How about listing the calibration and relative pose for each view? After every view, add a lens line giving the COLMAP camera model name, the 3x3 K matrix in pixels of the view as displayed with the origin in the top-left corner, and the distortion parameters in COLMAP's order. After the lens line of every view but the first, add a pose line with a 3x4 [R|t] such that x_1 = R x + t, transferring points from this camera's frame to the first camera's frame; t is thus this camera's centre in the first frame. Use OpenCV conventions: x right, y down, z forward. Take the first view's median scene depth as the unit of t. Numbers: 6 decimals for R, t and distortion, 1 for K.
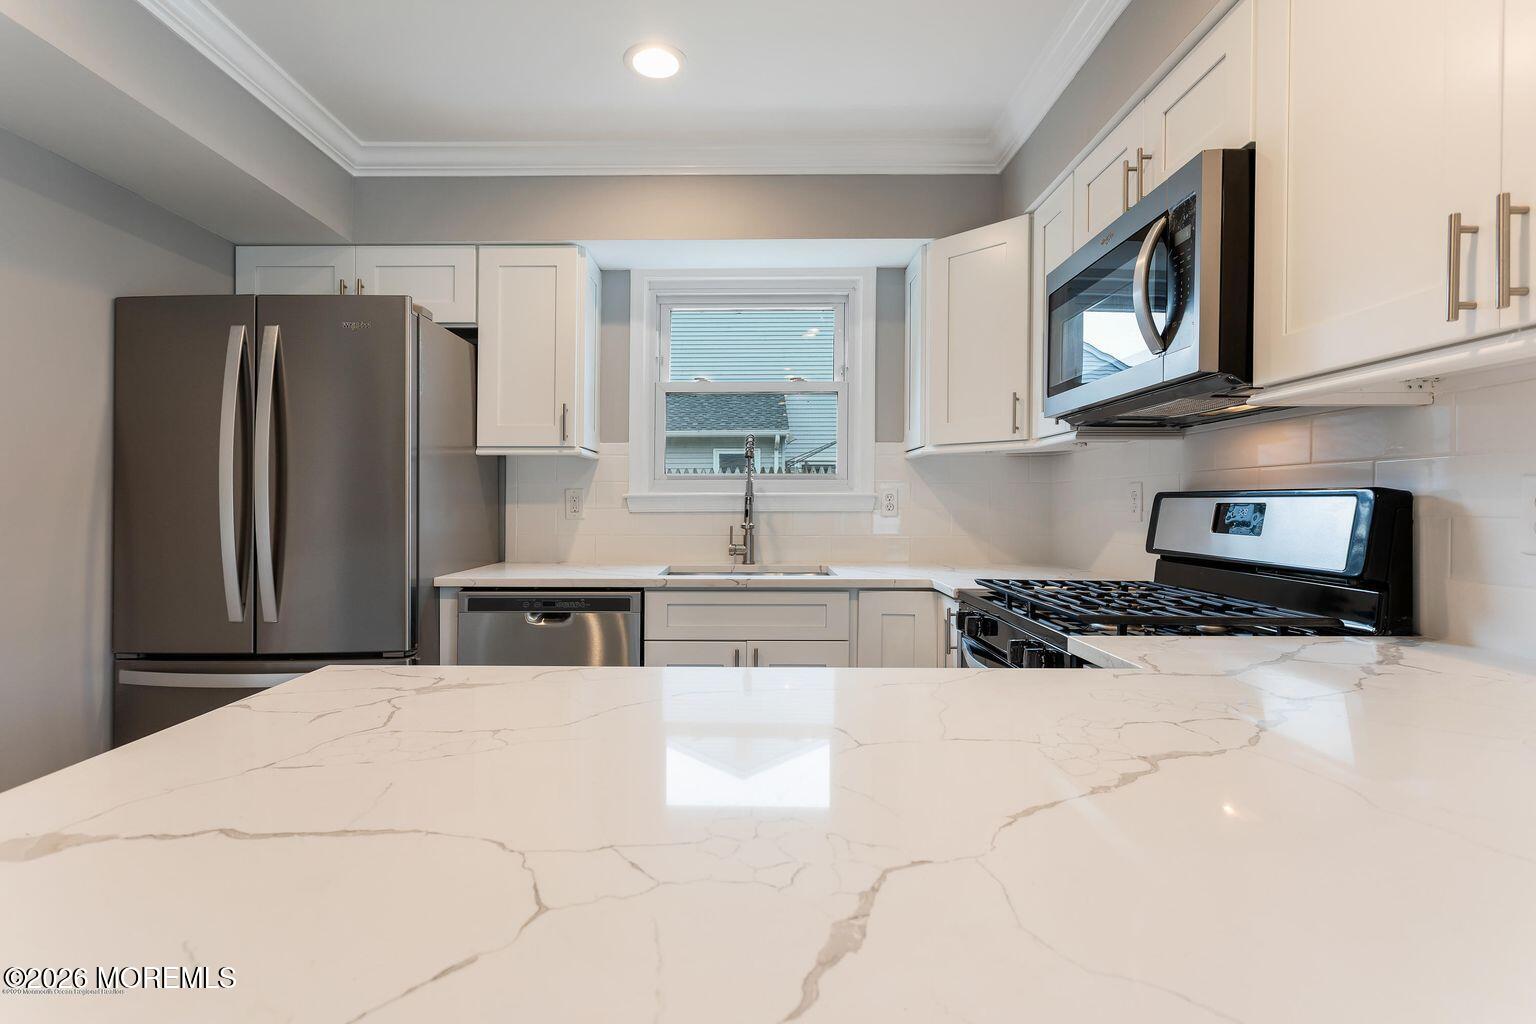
lens RADIAL K [[731.4, 0, 771.9], [0, 731.4, 504.5], [0, 0, 1]] dist [-0.017735, -0.000095]
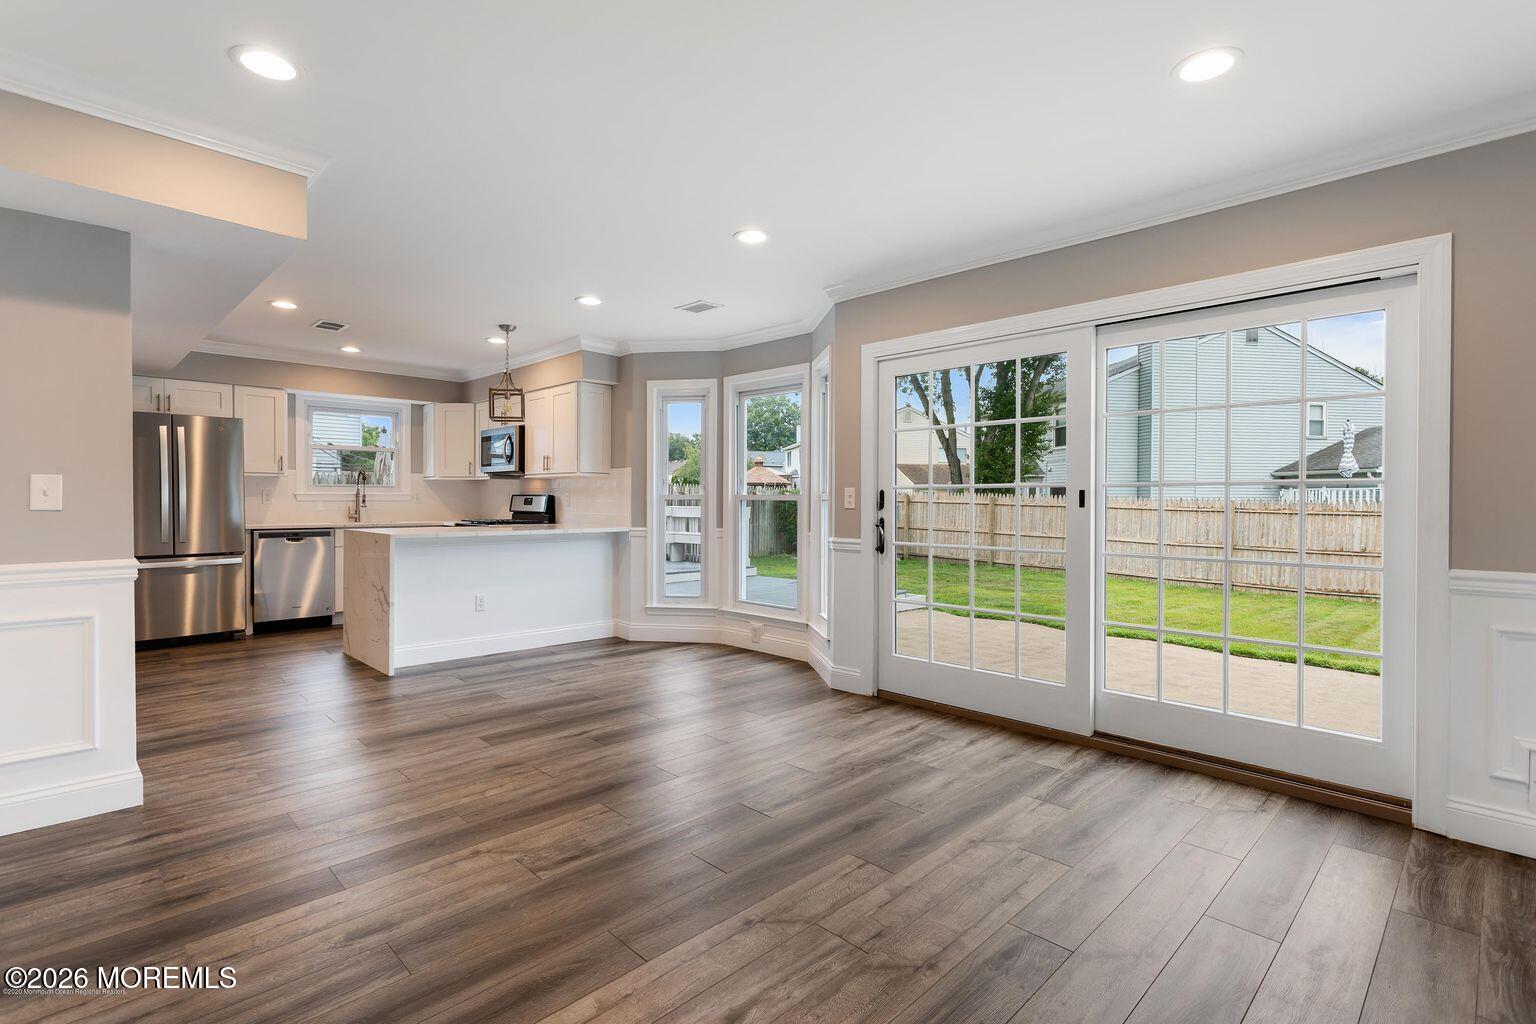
lens RADIAL K [[731.4, 0, 777.7], [0, 731.4, 509.7], [0, 0, 1]] dist [-0.017735, -0.000095]
pose [[0.716263, -0.004995, 0.697812, -0.961320], [-0.000763, 0.999968, 0.007941, 0.025561], [-0.697830, -0.006220, 0.716237, -2.292221]]
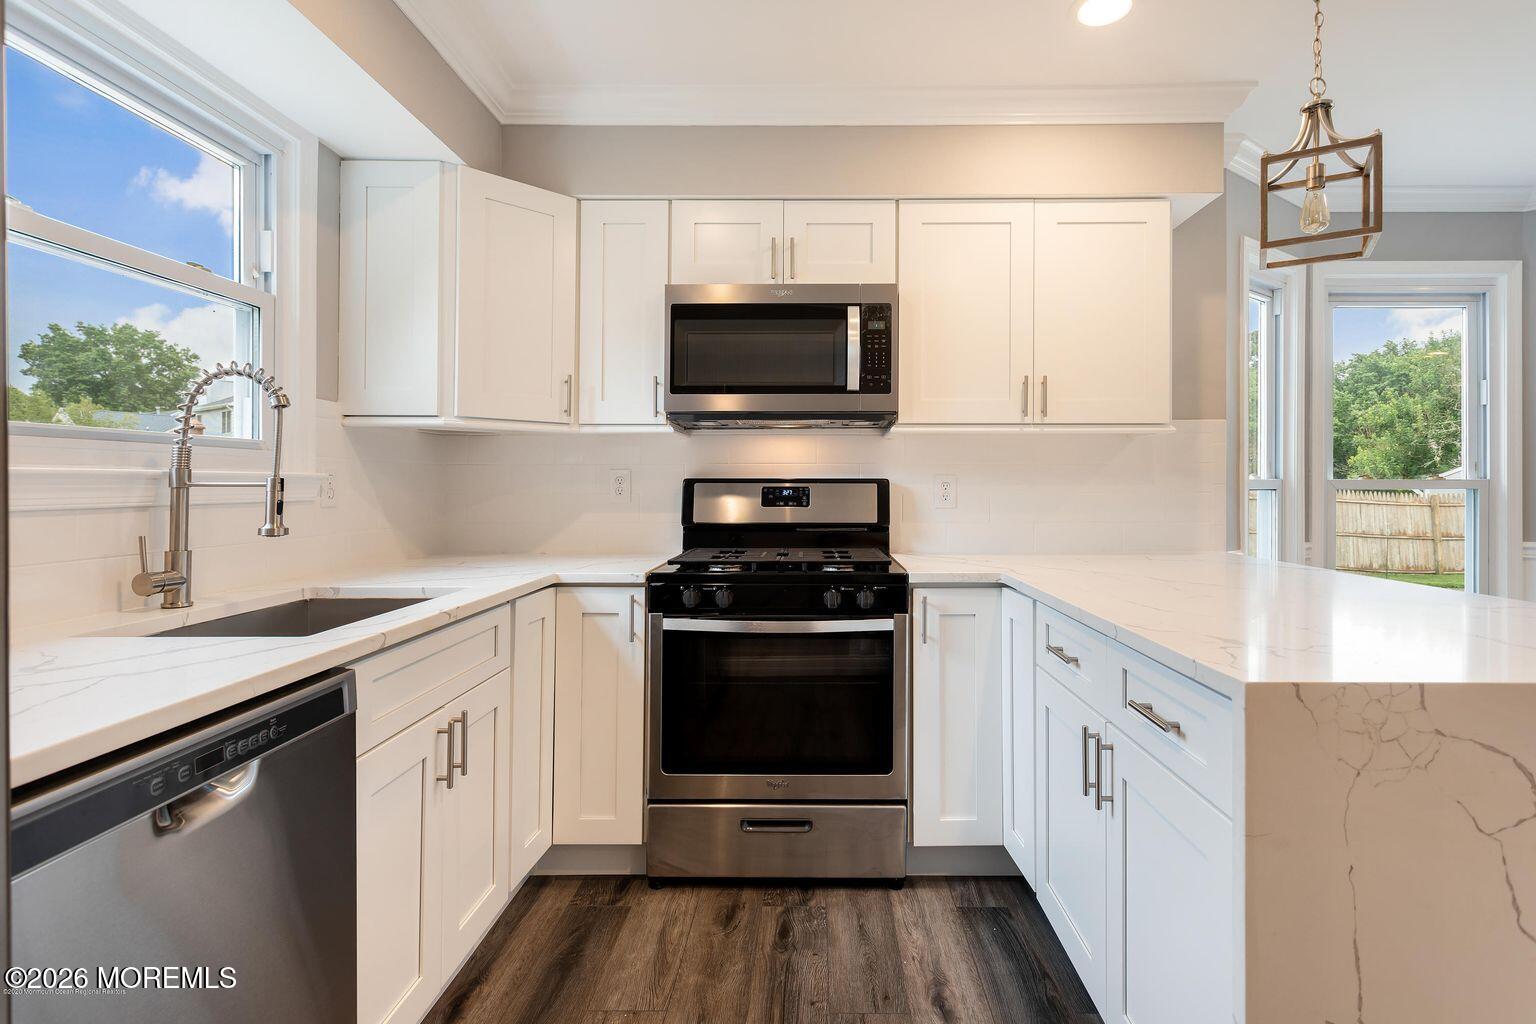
lens RADIAL K [[731.4, 0, 777.3], [0, 731.4, 485.6], [0, 0, 1]] dist [-0.017735, -0.000095]
pose [[0.008553, -0.000796, 0.999963, -0.566495], [0.003339, 0.999994, 0.000767, -0.003393], [-0.999958, 0.003332, 0.008555, 0.623123]]
